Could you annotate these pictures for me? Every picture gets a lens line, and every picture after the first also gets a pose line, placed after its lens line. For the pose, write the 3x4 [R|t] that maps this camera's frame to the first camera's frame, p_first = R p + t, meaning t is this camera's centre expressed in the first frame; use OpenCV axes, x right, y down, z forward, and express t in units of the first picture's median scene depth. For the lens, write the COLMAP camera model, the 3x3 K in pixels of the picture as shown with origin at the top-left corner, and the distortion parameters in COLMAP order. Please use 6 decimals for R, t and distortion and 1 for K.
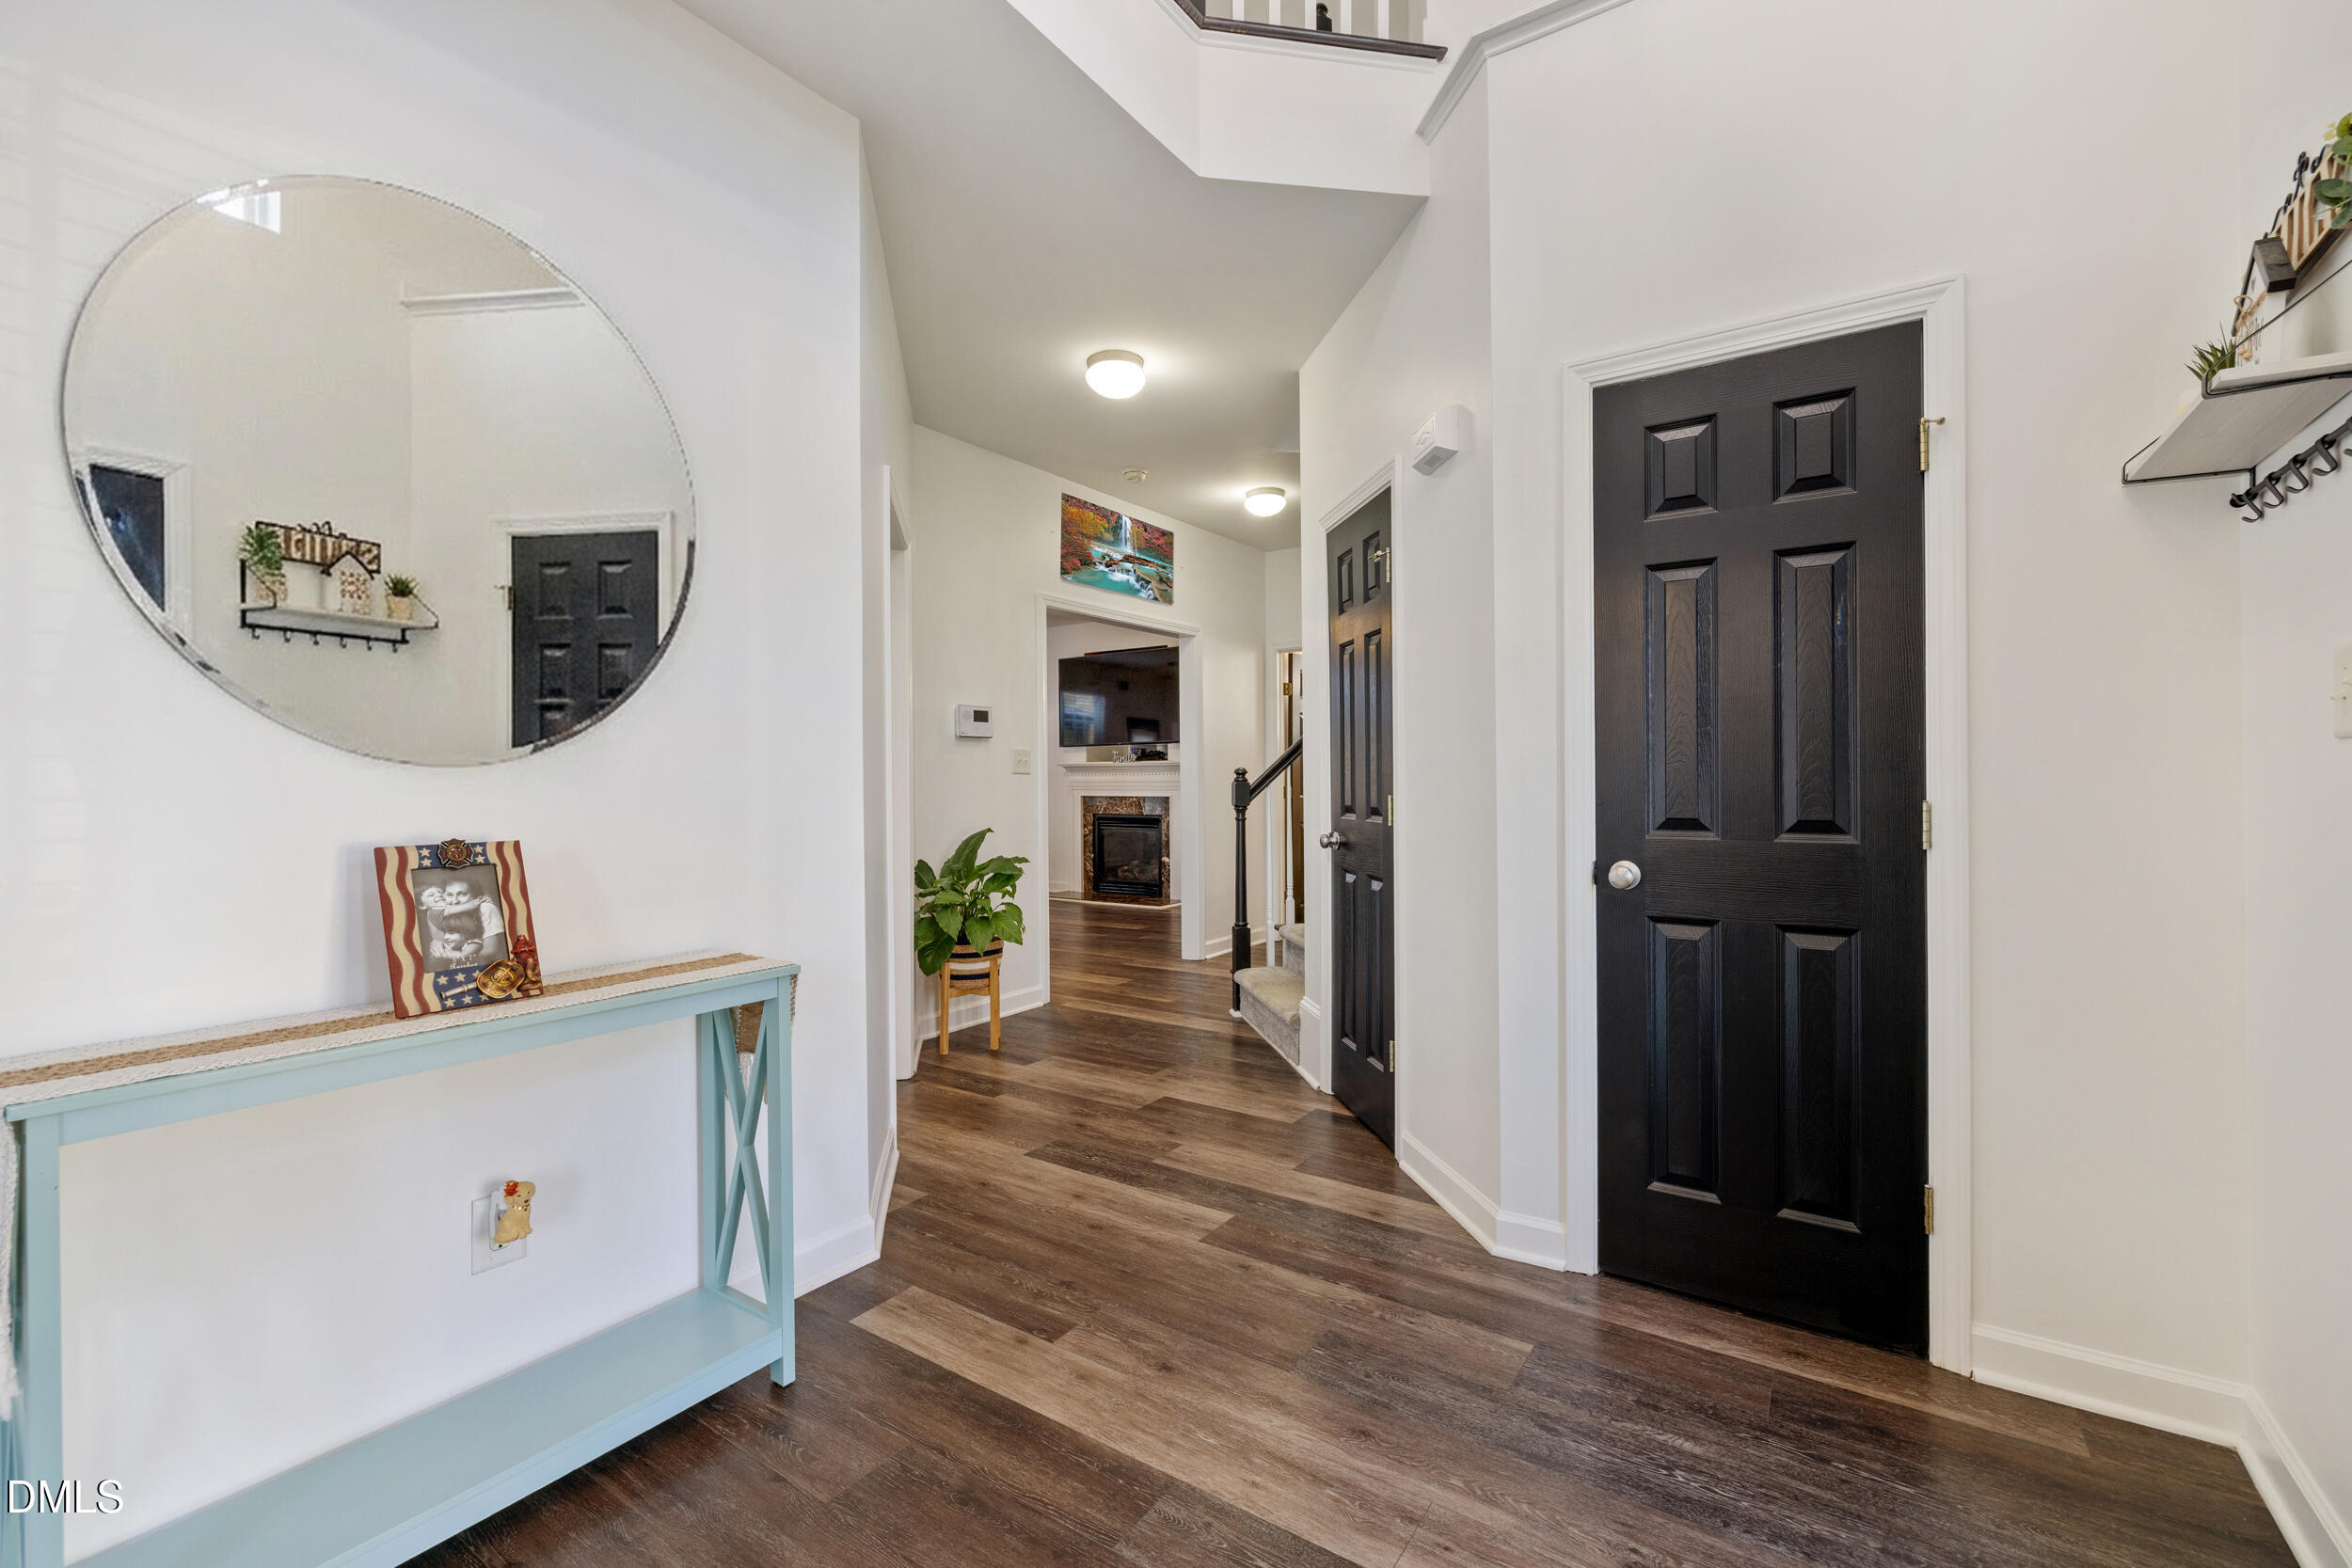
lens RADIAL K [[992.8, 0, 1186.7], [0, 992.8, 775.2], [0, 0, 1]] dist [-0.000636, 0.000154]
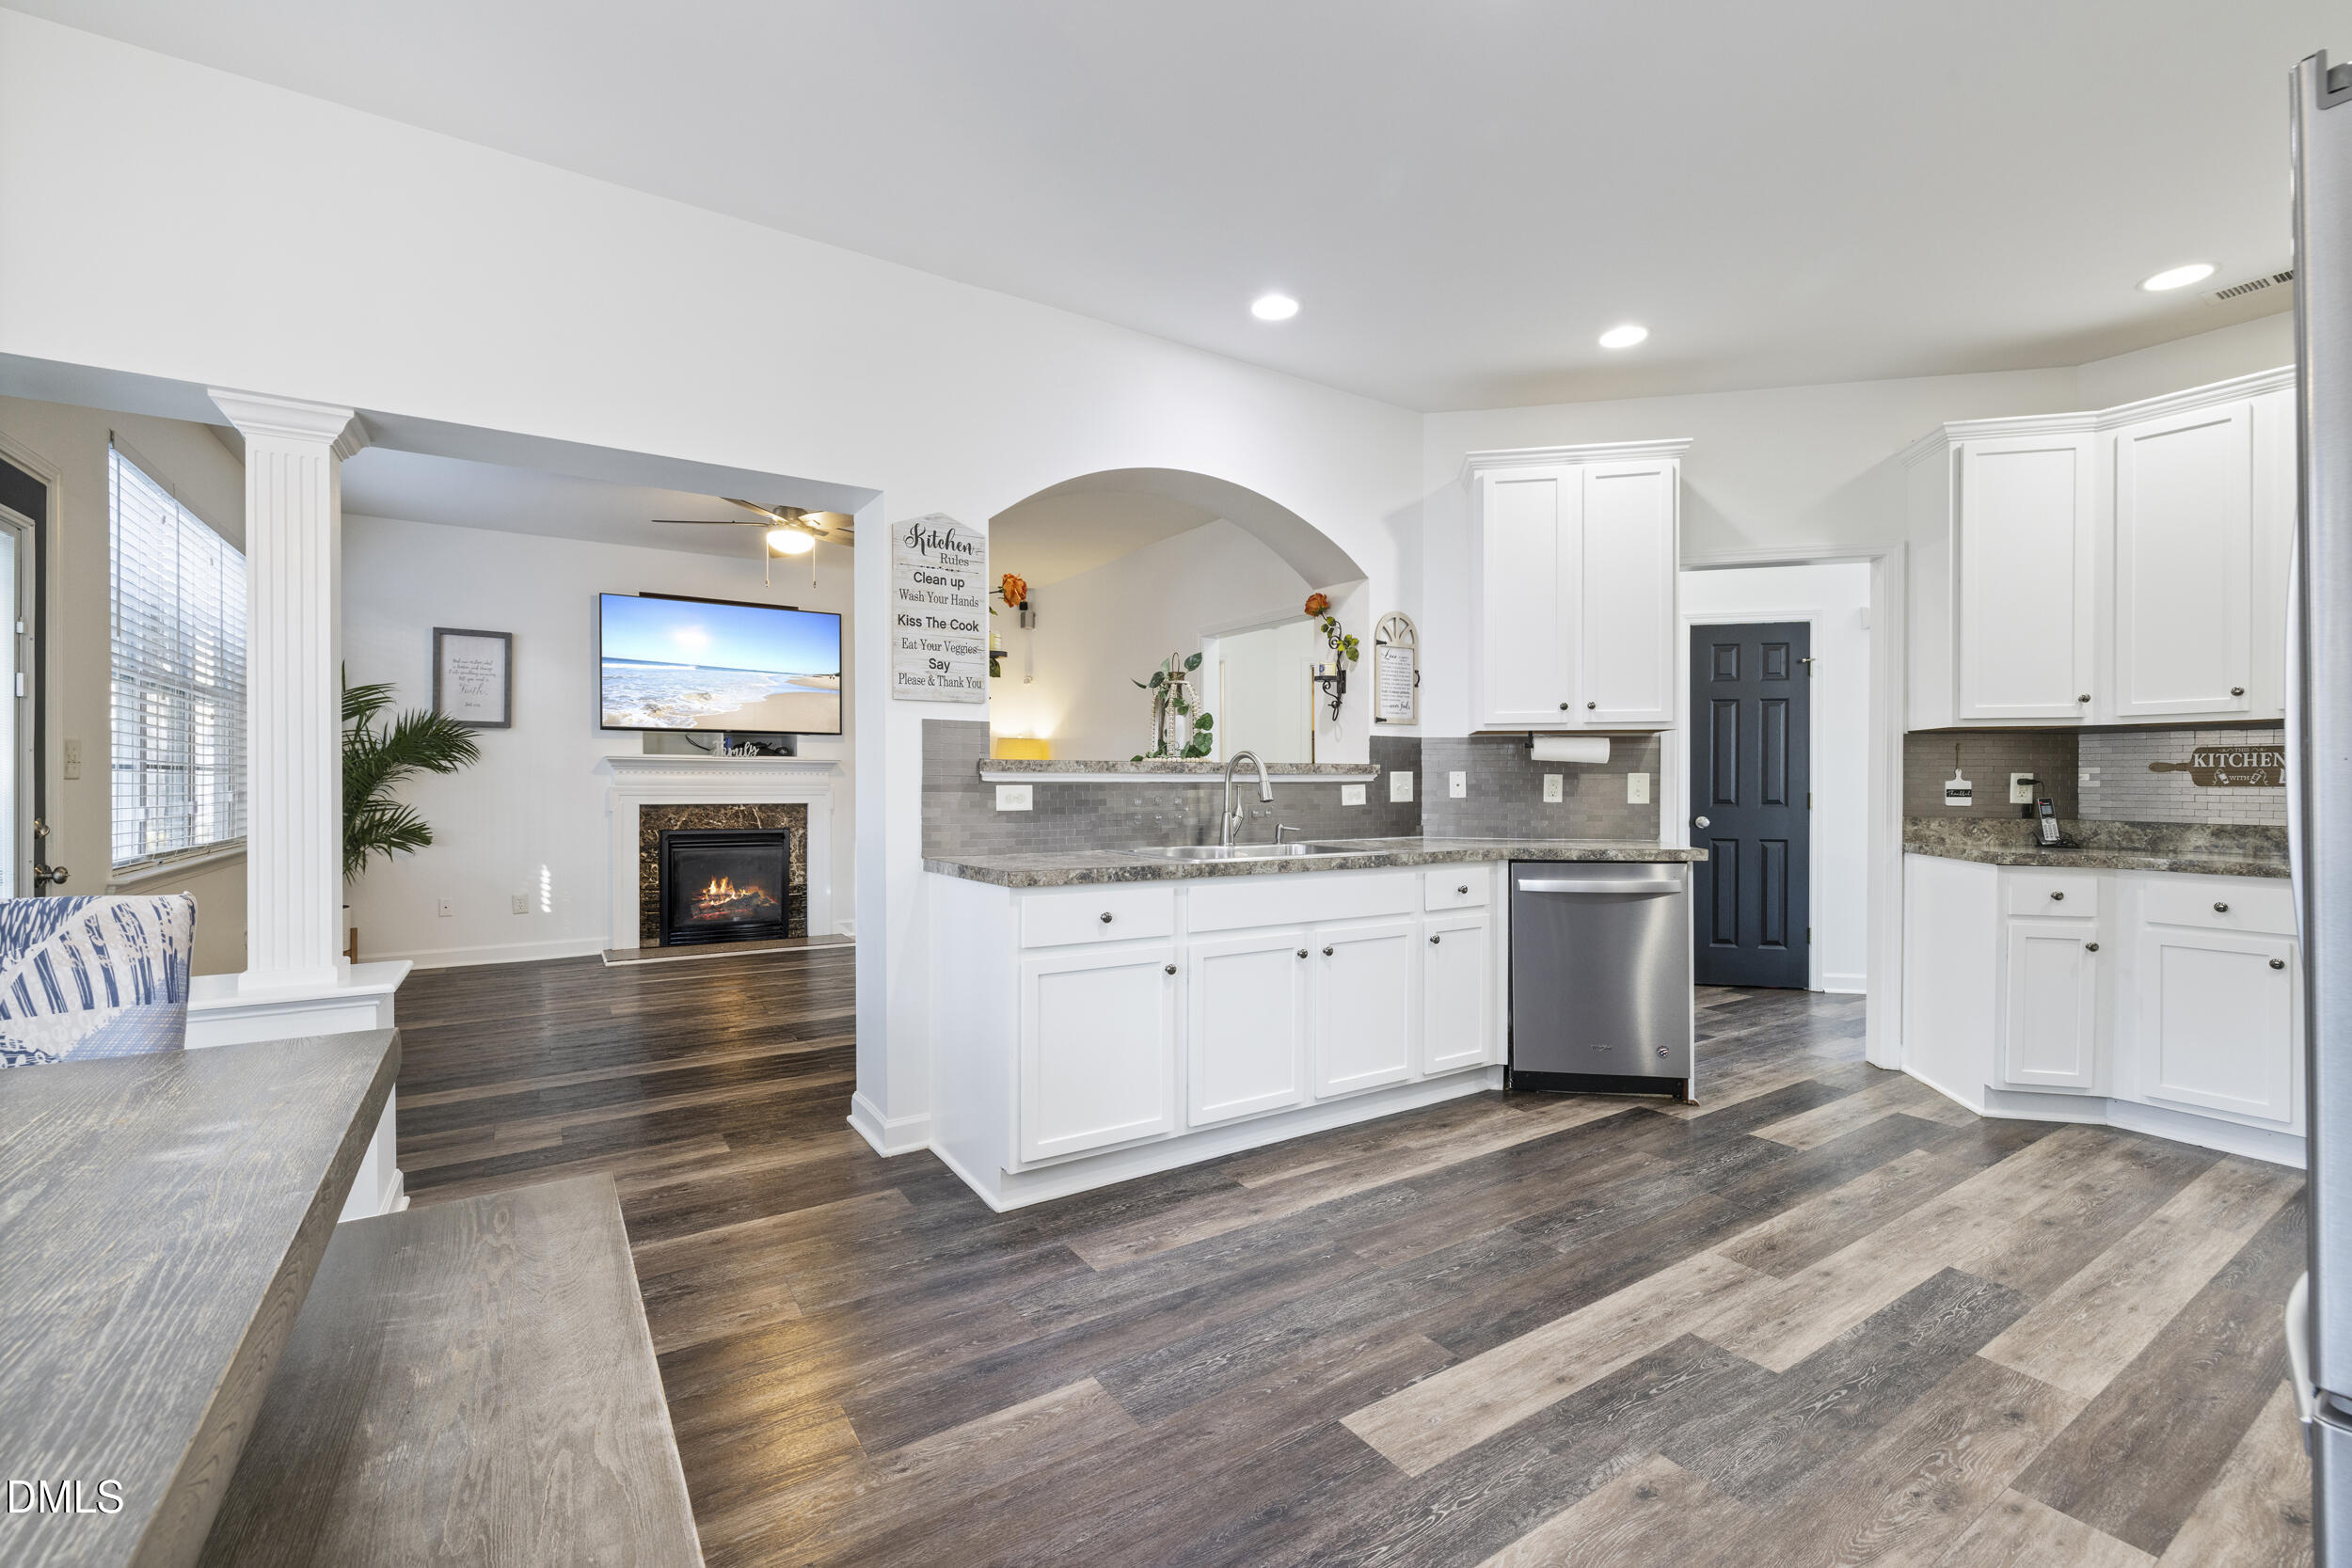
lens RADIAL K [[992.8, 0, 1164.2], [0, 992.8, 785.9], [0, 0, 1]] dist [-0.000636, 0.000154]
pose [[0.359816, 0.015997, 0.932886, -0.639286], [-0.000211, 0.999854, -0.017064, 0.020654], [-0.933023, 0.005943, 0.359767, 0.440725]]
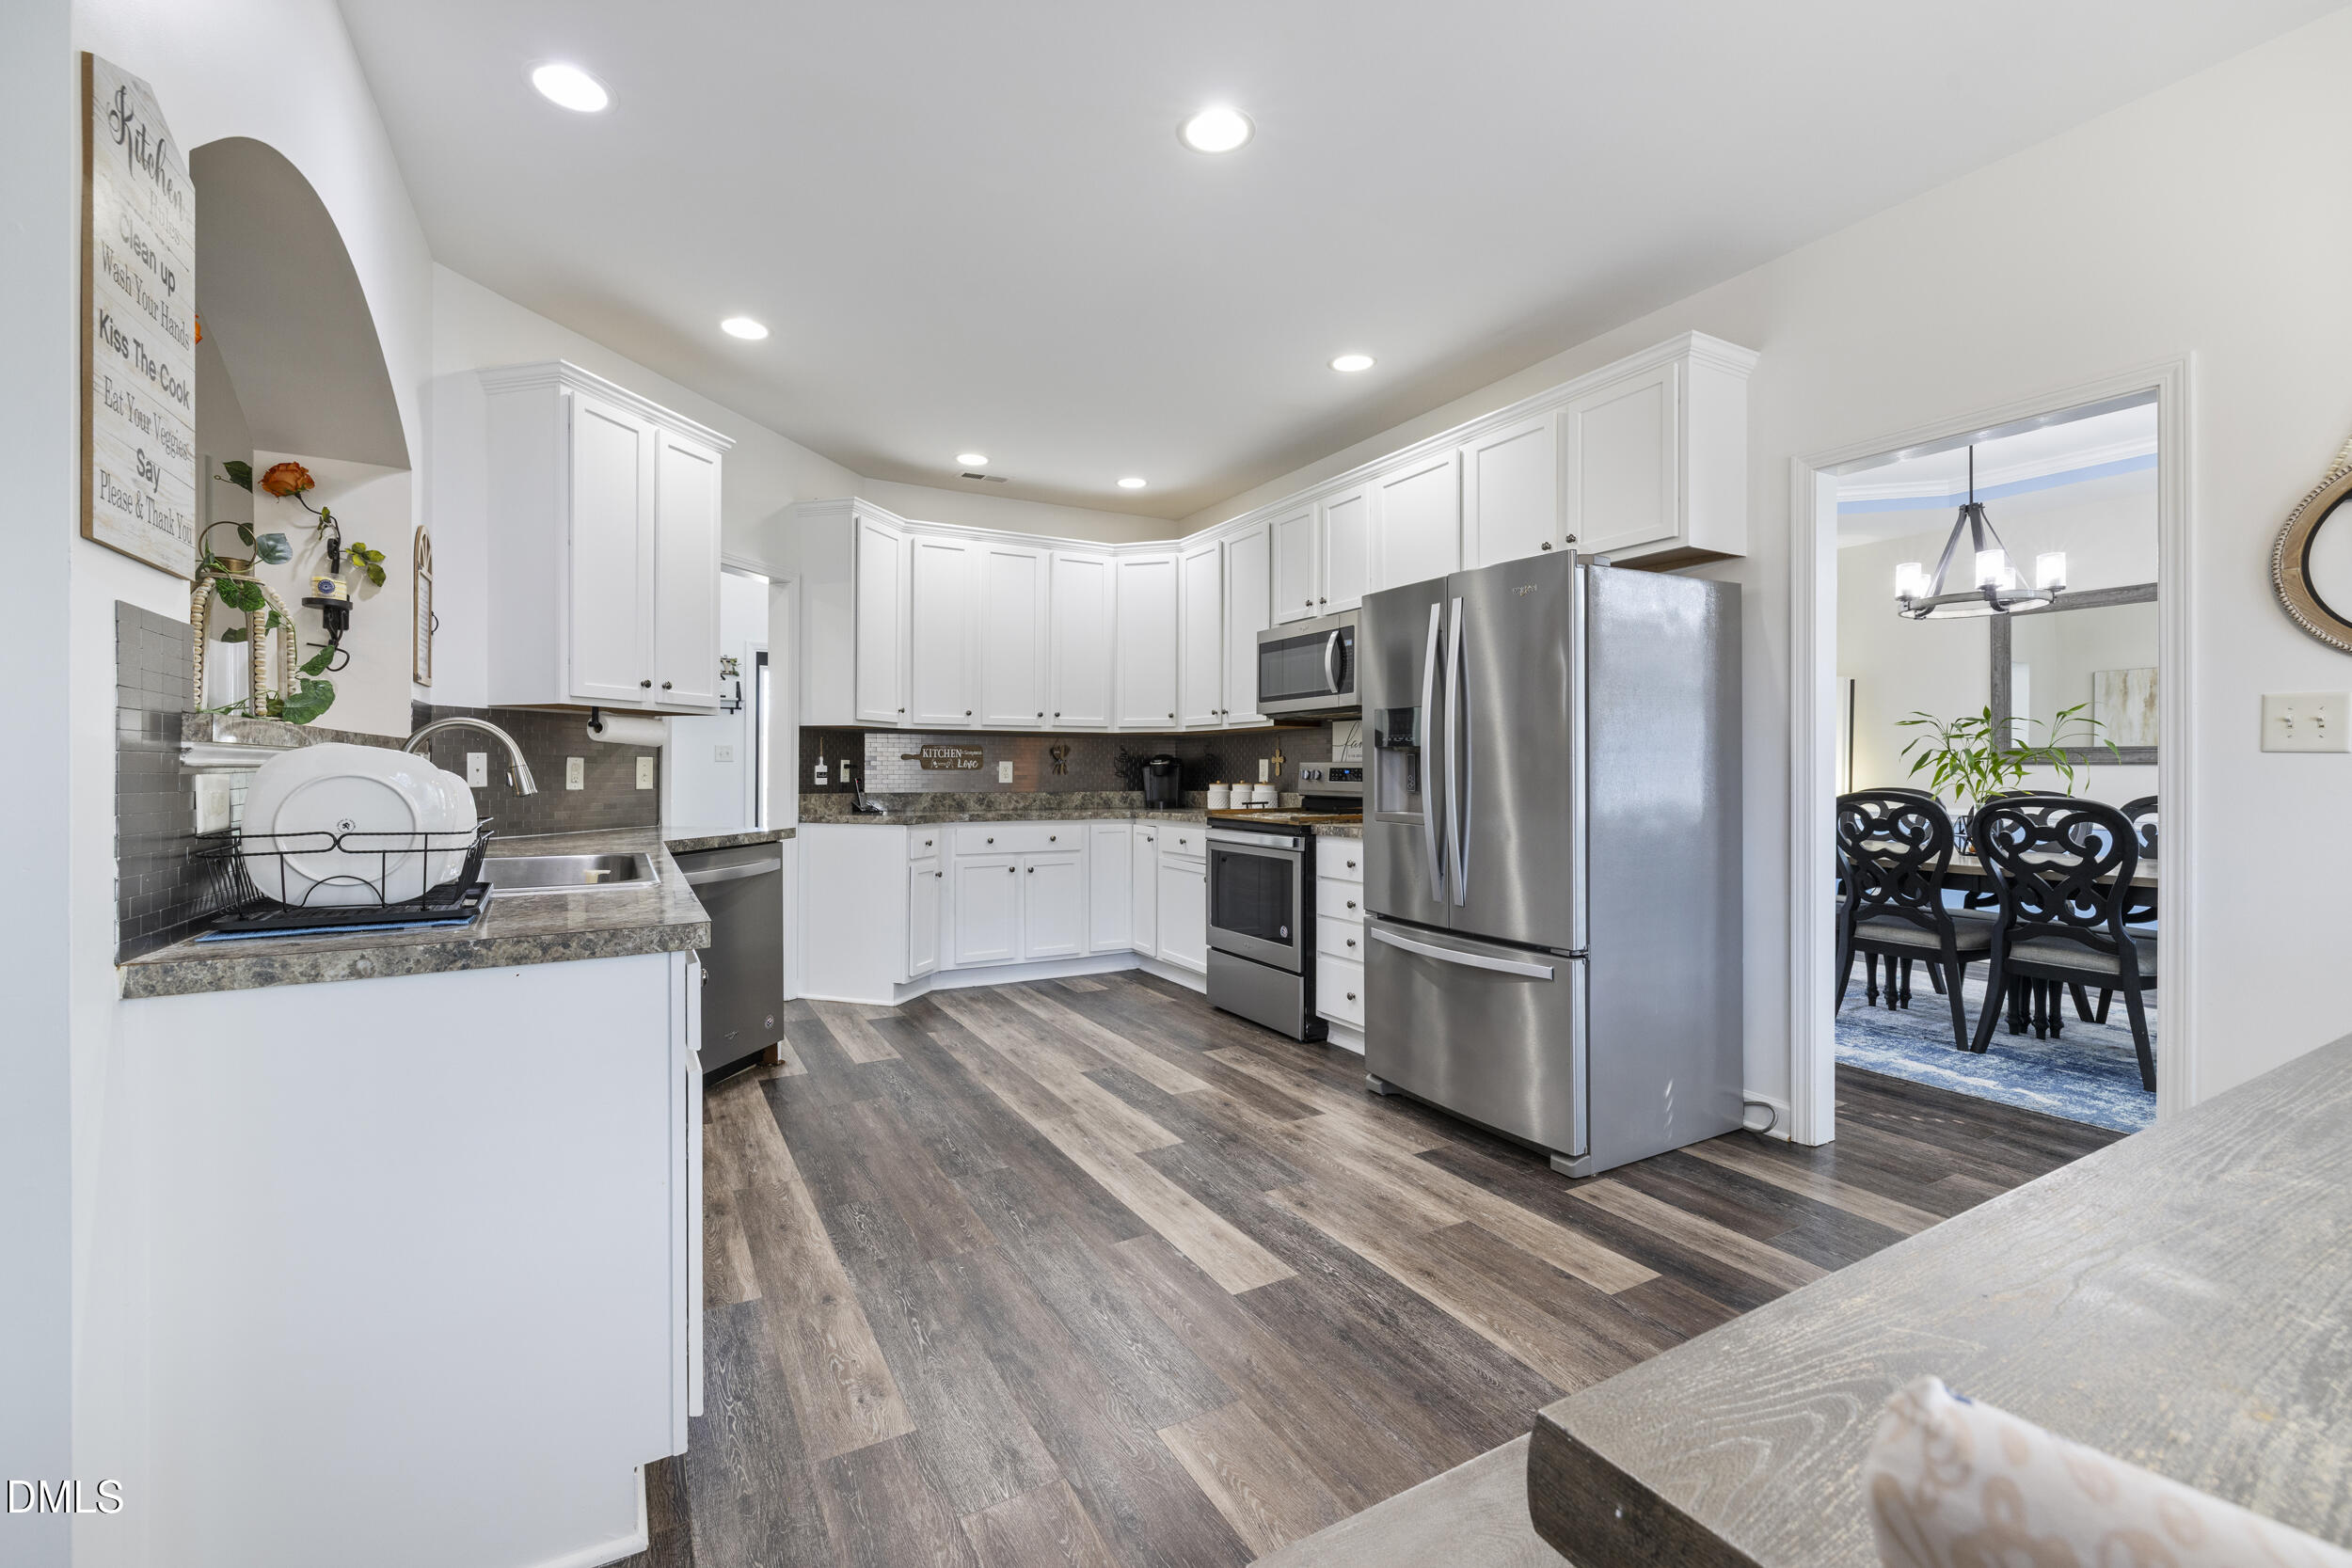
lens RADIAL K [[992.8, 0, 1173.2], [0, 992.8, 764.4], [0, 0, 1]] dist [-0.000636, 0.000154]
pose [[-0.910156, 0.018460, 0.413854, -0.533600], [0.018439, 0.999822, -0.004045, 0.016412], [-0.413855, 0.003950, -0.910334, 0.692728]]
